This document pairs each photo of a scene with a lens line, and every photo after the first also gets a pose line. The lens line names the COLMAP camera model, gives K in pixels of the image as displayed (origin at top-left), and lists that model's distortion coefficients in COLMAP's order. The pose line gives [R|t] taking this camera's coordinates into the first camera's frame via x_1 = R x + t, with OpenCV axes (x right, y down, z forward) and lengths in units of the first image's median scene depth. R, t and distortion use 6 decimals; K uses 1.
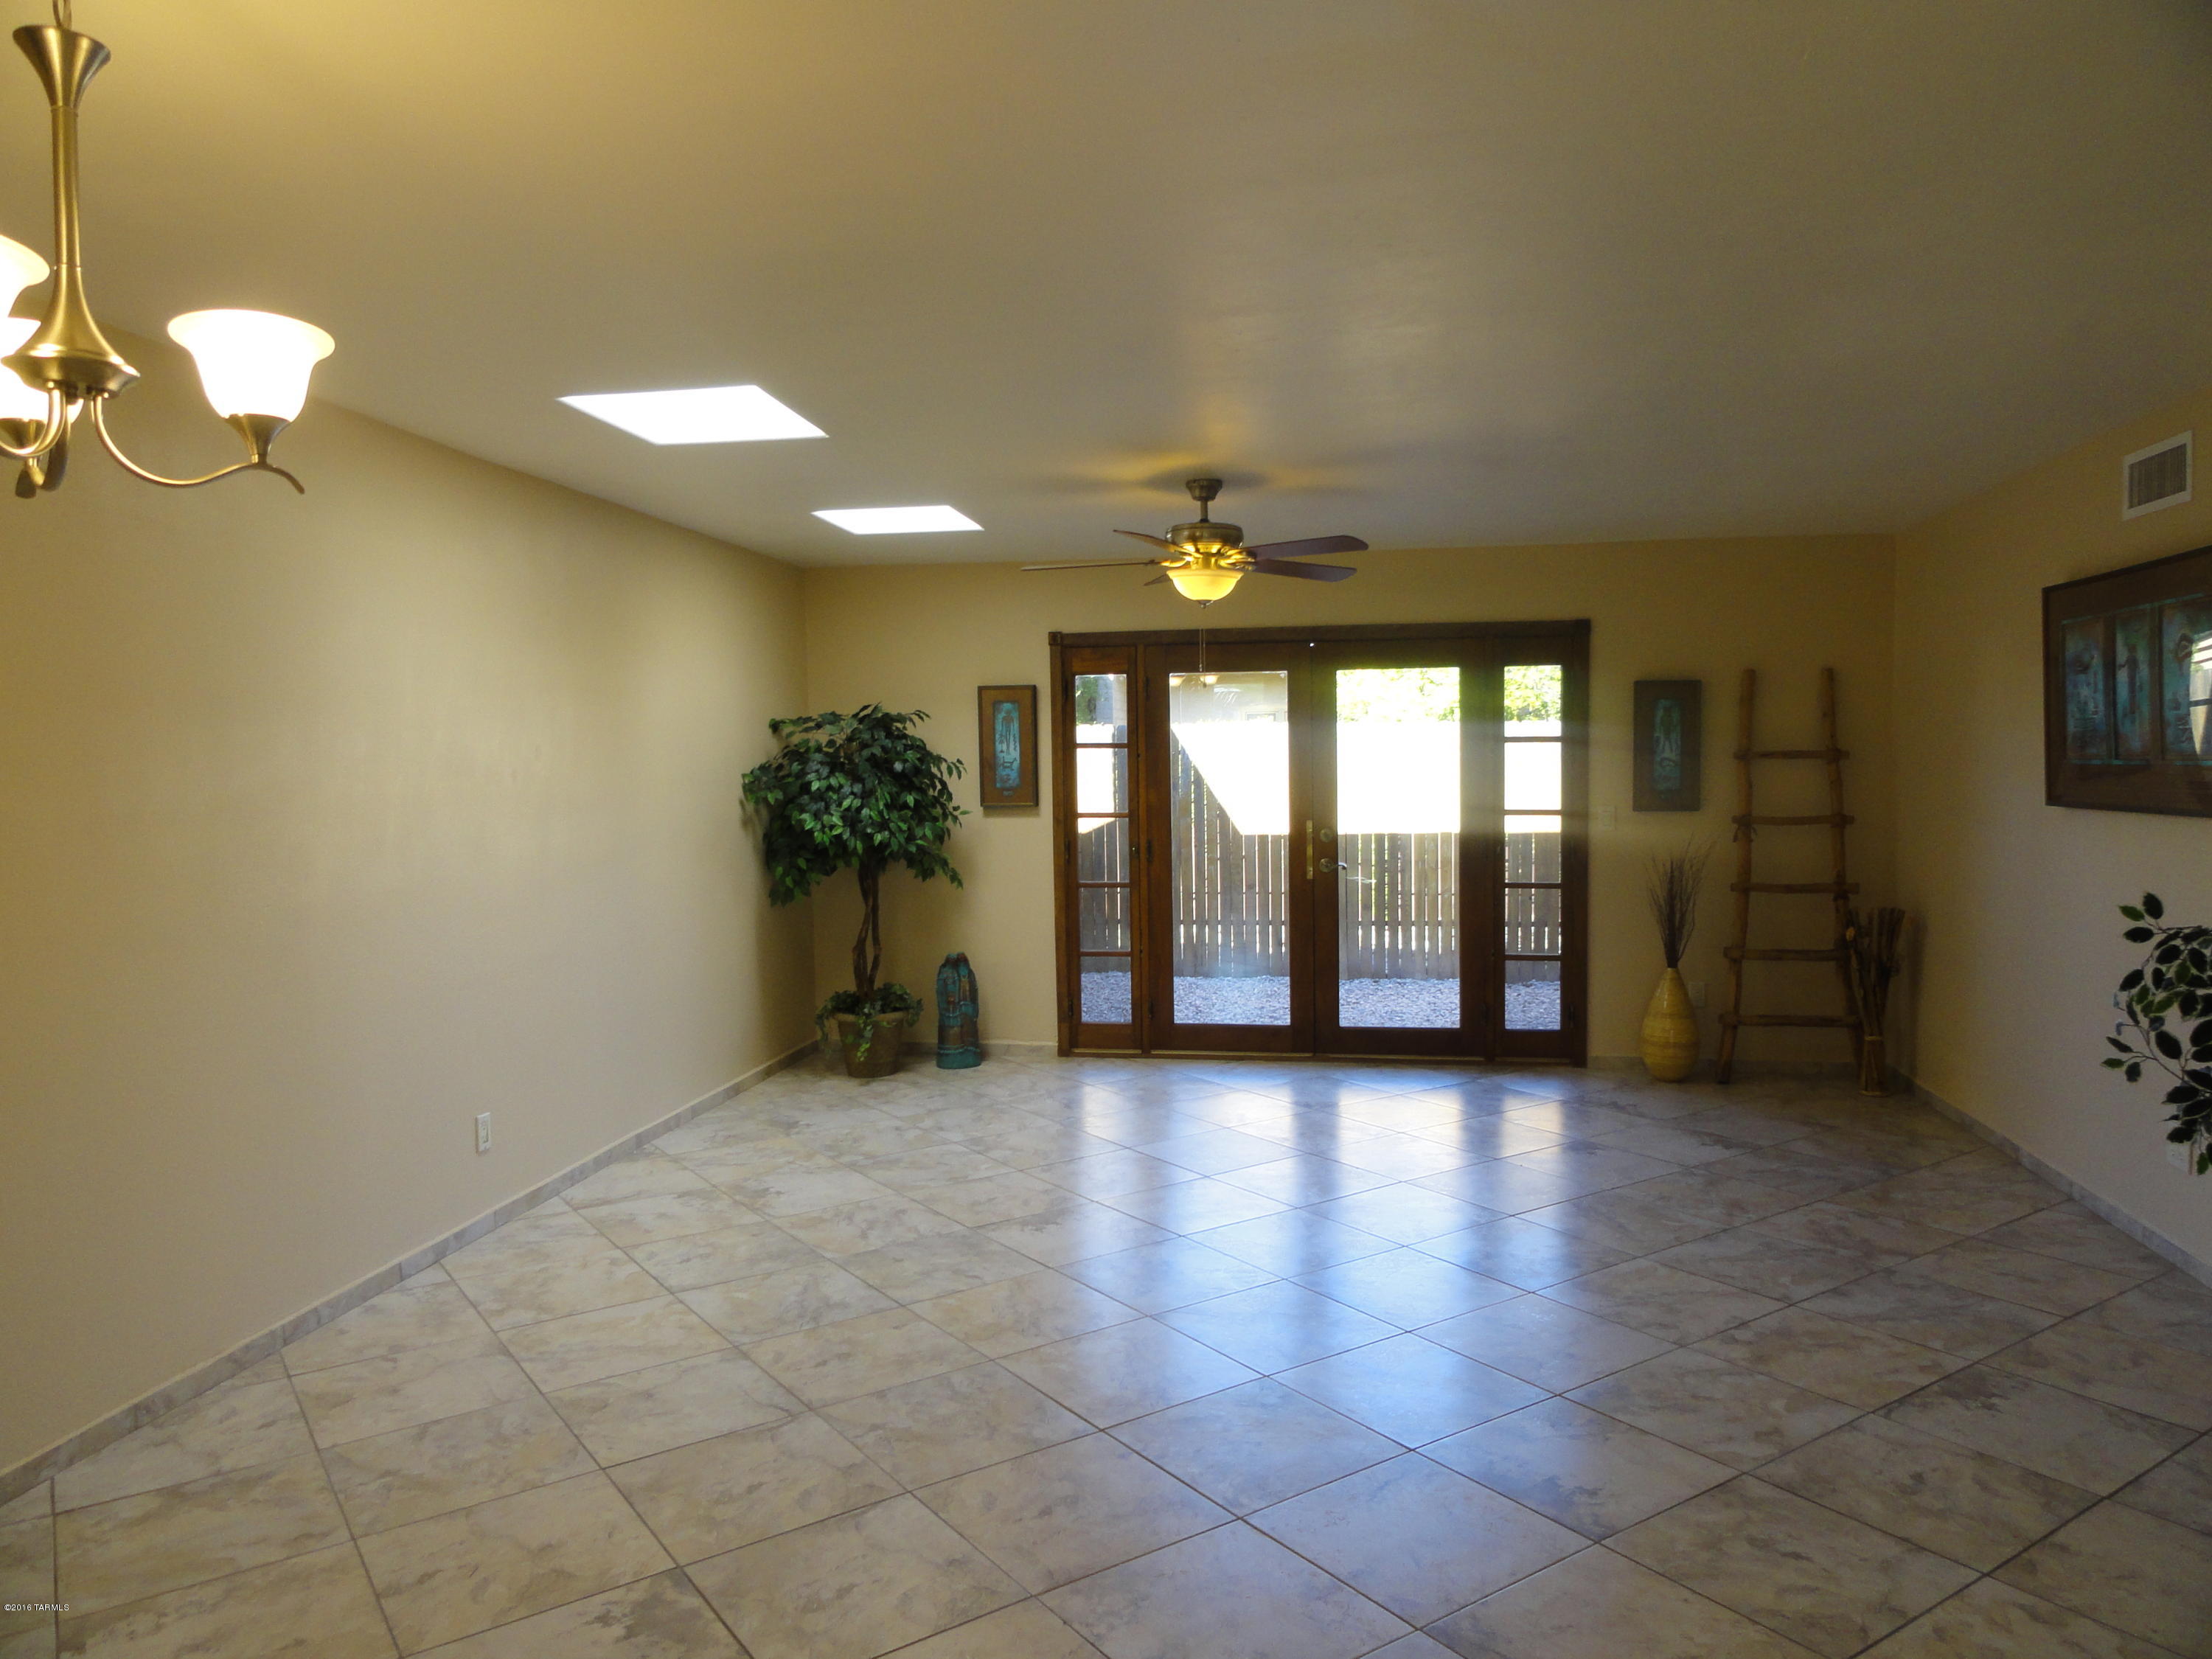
lens RADIAL K [[1546.1, 0, 1107.6], [0, 1546.1, 830.8], [0, 0, 1]] dist [0.005502, 0.002759]
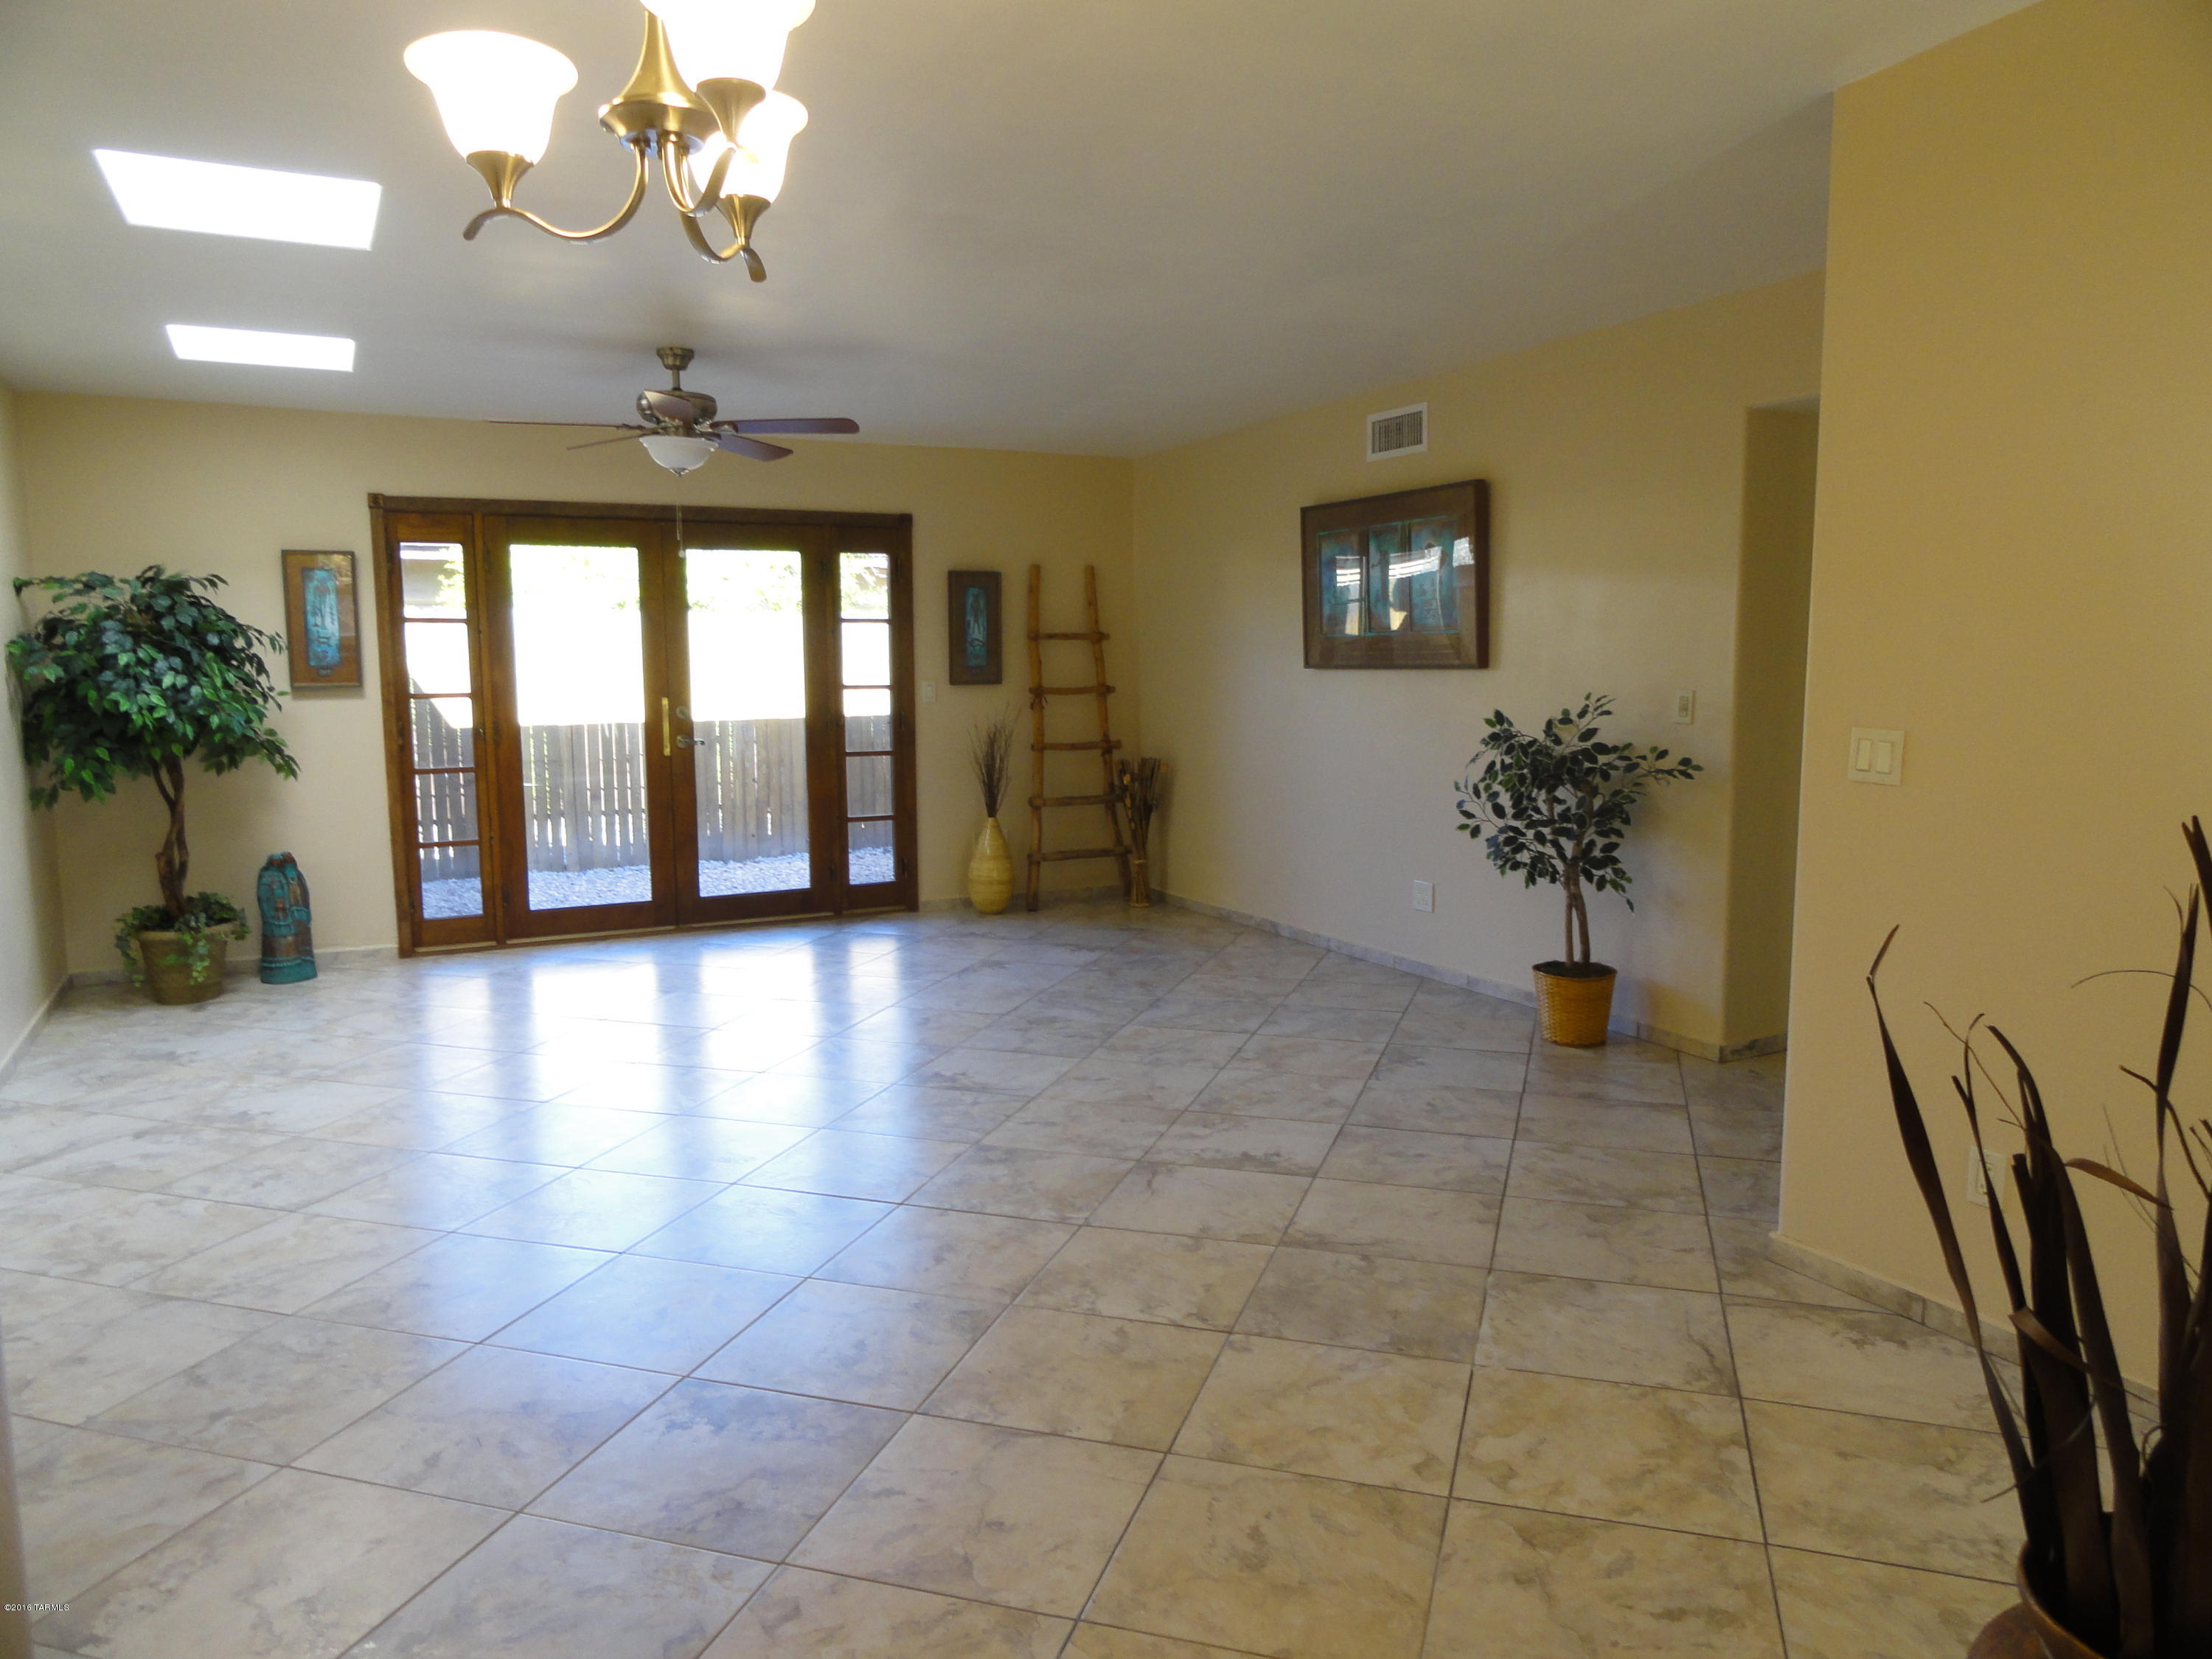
lens RADIAL K [[1546.1, 0, 1111.7], [0, 1546.1, 827.2], [0, 0, 1]] dist [0.005502, 0.002759]
pose [[0.793216, -0.062791, 0.605694, -0.267359], [0.029686, 0.997474, 0.064530, 0.022070], [-0.608216, -0.033205, 0.793077, 0.010843]]
